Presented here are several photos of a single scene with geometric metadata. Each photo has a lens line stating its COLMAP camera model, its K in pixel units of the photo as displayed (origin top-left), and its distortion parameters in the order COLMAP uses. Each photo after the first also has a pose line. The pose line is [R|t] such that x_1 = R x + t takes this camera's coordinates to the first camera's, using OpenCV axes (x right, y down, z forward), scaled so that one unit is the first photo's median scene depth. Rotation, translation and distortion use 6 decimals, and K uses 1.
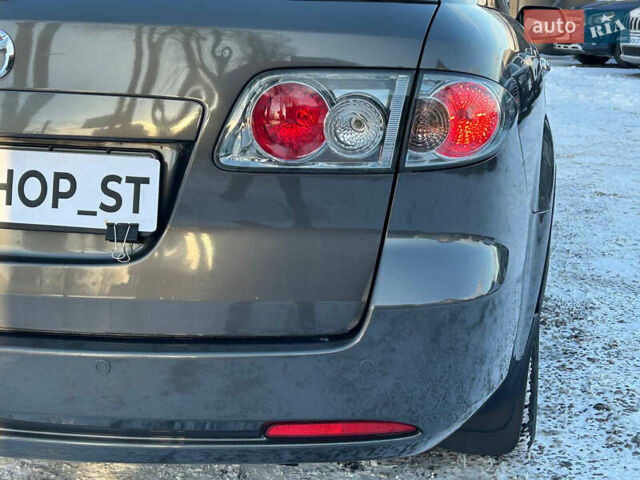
lens RADIAL K [[1062.6, 0, 320.0], [0, 1062.6, 240.0], [0, 0, 1]] dist [0.240053, -0.738111]
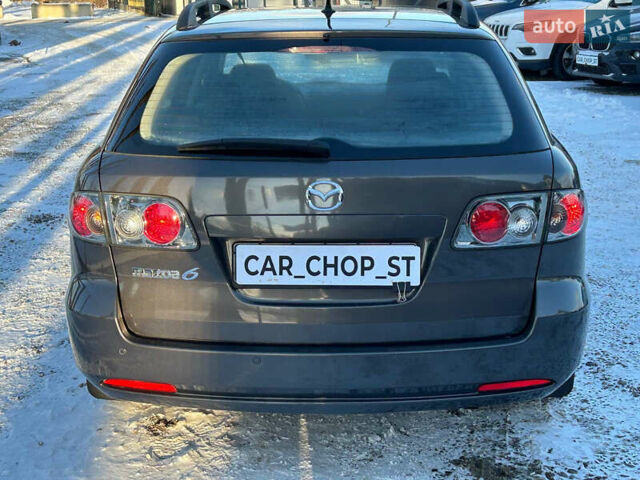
lens RADIAL K [[1062.6, 0, 320.0], [0, 1062.6, 240.0], [0, 0, 1]] dist [0.240053, -0.738111]
pose [[0.985930, -0.063026, 0.154825, -0.593531], [0.060470, 0.997946, 0.021163, -0.133172], [-0.155841, -0.011503, 0.987715, -0.779927]]
